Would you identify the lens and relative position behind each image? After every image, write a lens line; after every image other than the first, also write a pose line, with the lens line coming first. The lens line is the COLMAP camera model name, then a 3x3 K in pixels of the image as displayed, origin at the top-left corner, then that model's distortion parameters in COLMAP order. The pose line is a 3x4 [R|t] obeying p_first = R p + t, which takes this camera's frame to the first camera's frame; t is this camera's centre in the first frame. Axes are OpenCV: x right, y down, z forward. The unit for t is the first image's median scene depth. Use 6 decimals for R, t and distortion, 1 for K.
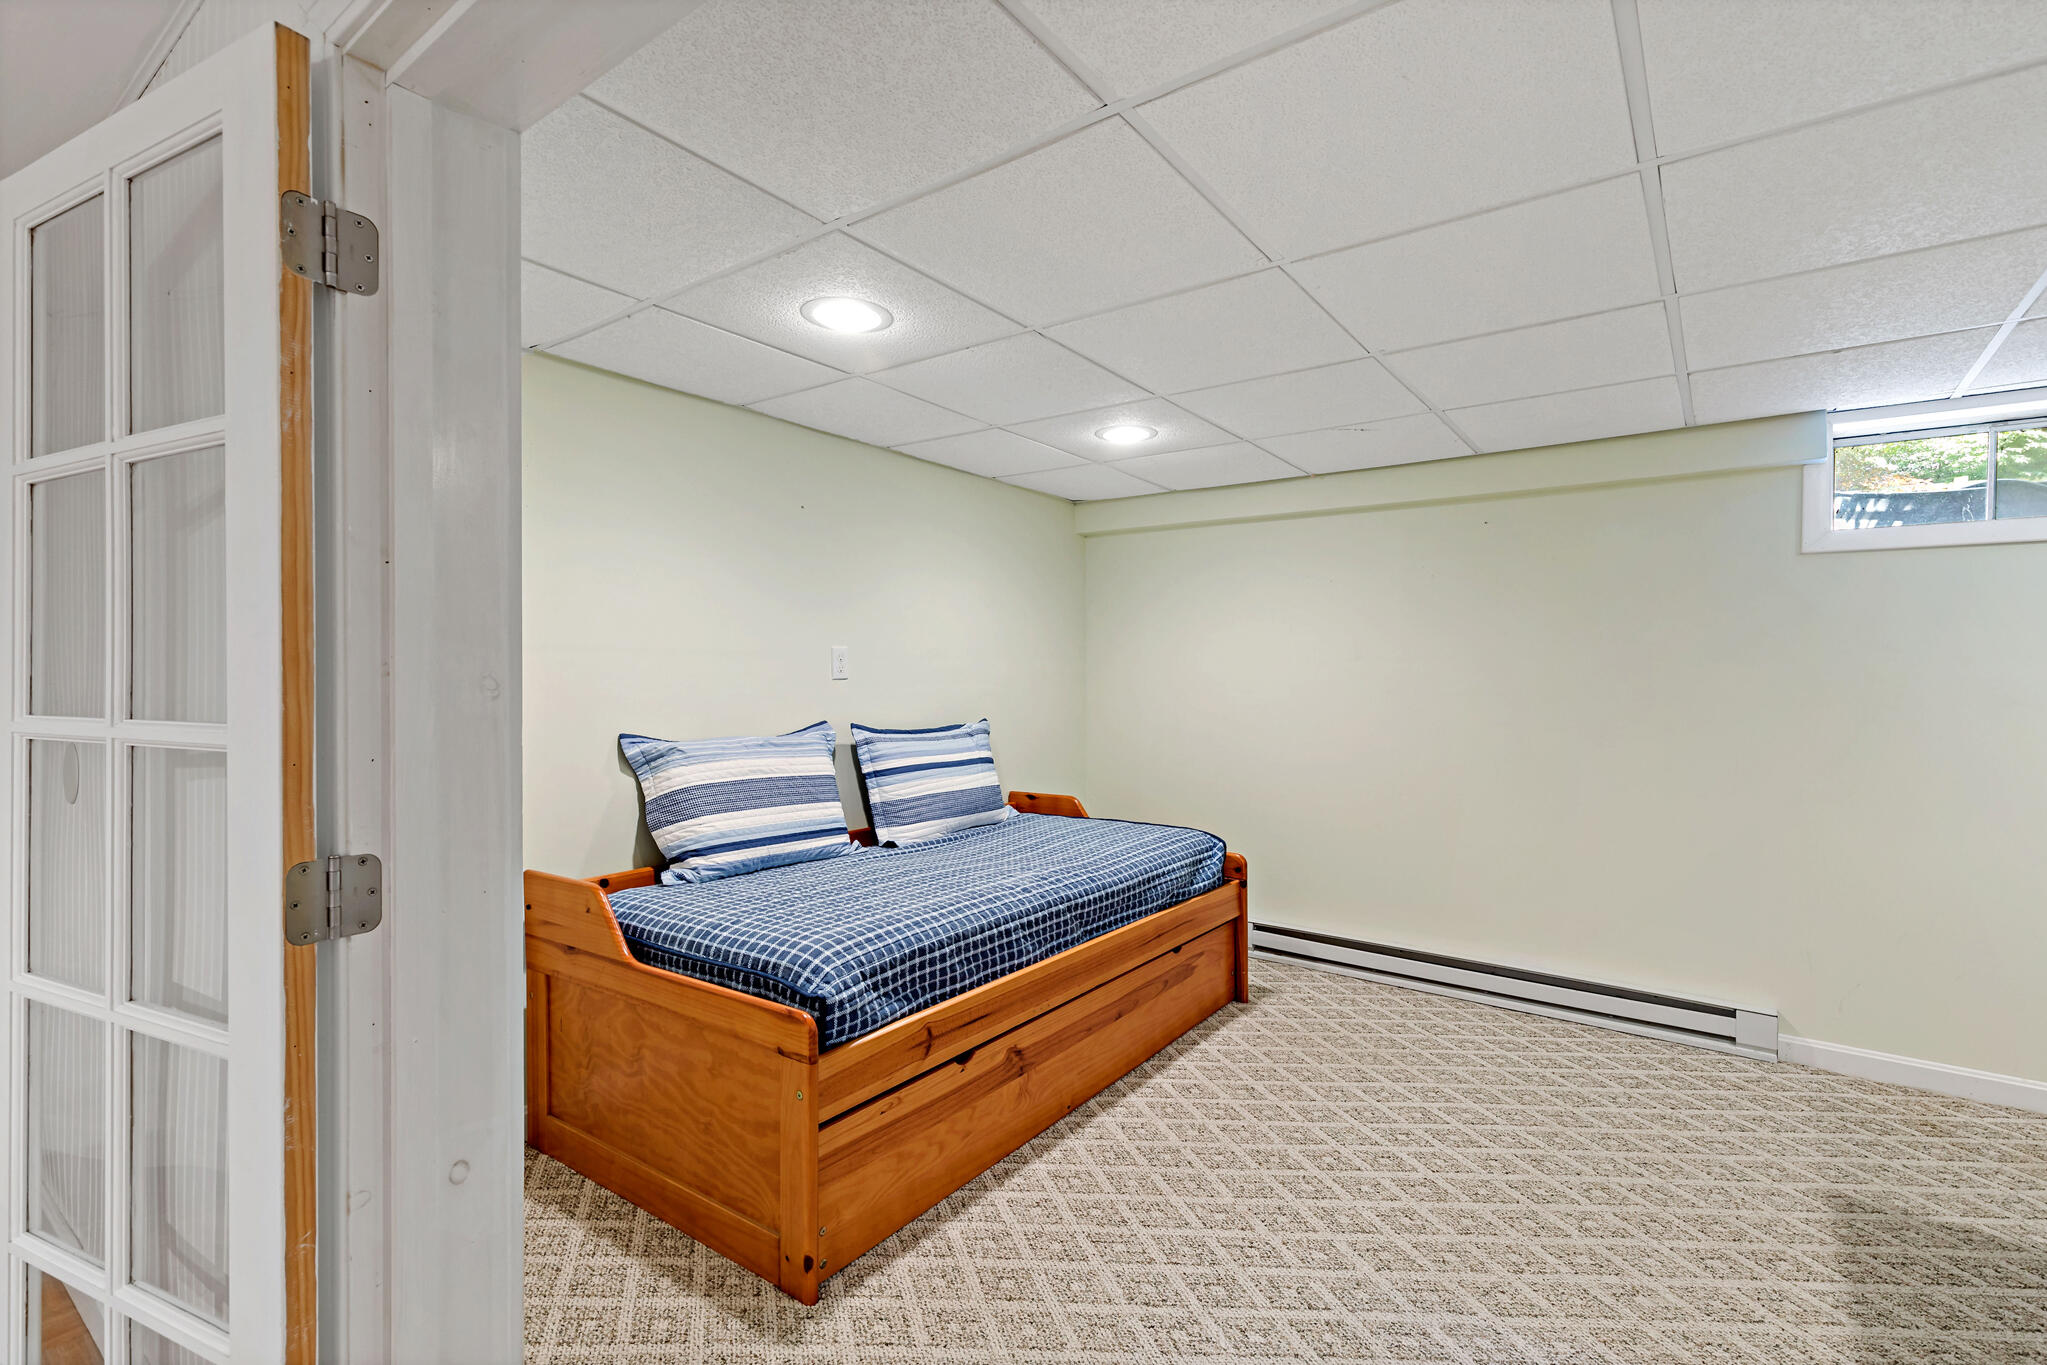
lens RADIAL K [[926.8, 0, 1040.0], [0, 926.8, 684.6], [0, 0, 1]] dist [0.004596, 0.000018]
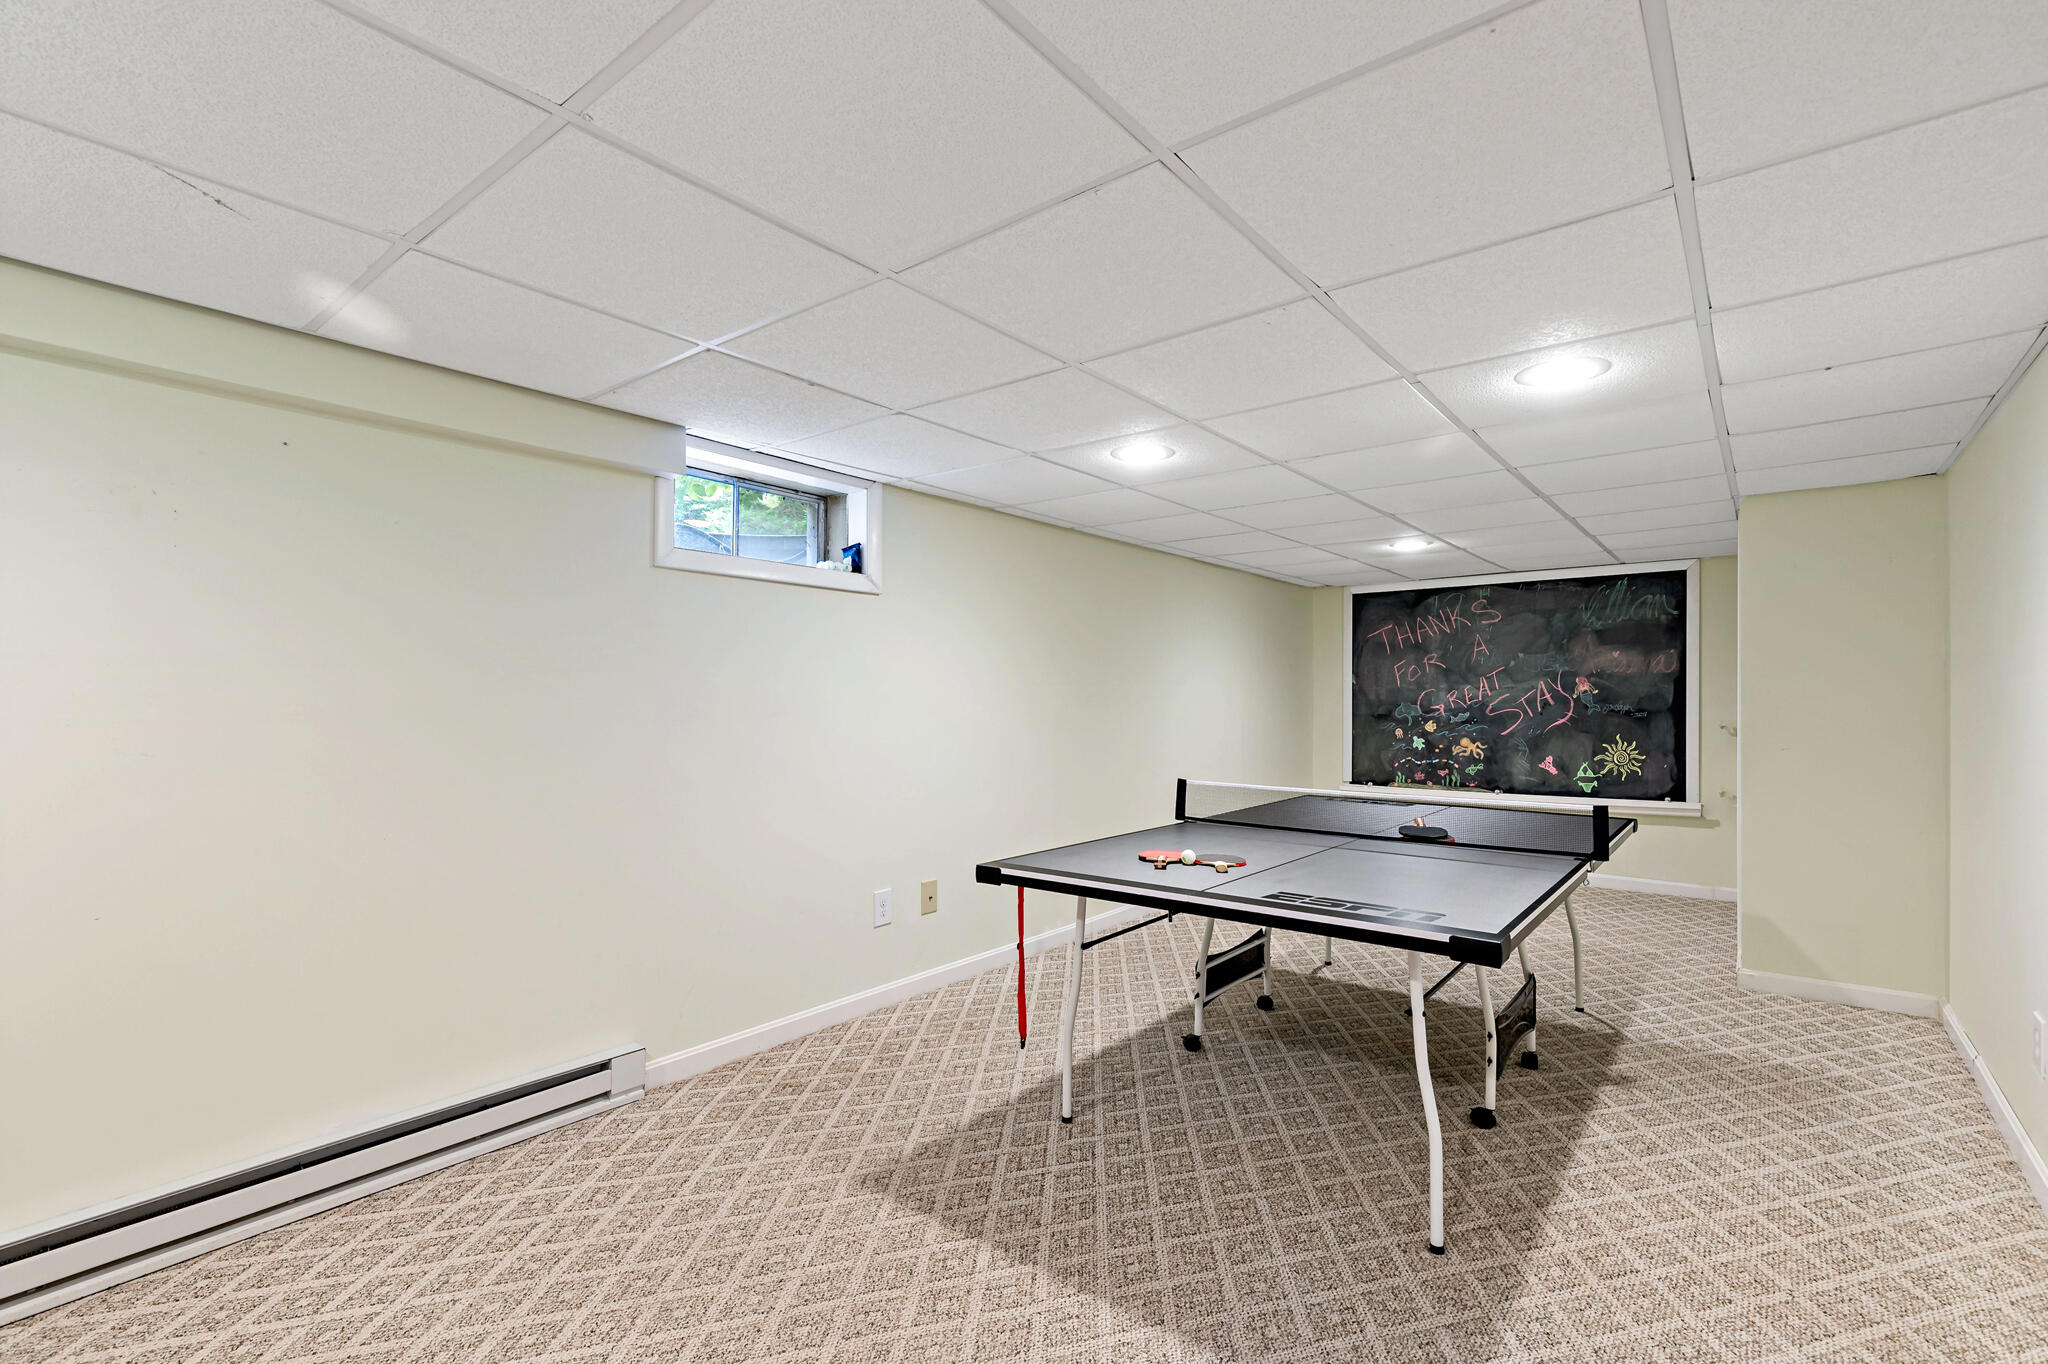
lens RADIAL K [[927.3, 0, 1040.5], [0, 927.3, 684.1], [0, 0, 1]] dist [0.004596, 0.000018]
pose [[0.033925, 0.009351, 0.999381, -0.156249], [0.009220, 0.999911, -0.009669, -0.003123], [-0.999382, 0.009542, 0.033835, 0.590322]]
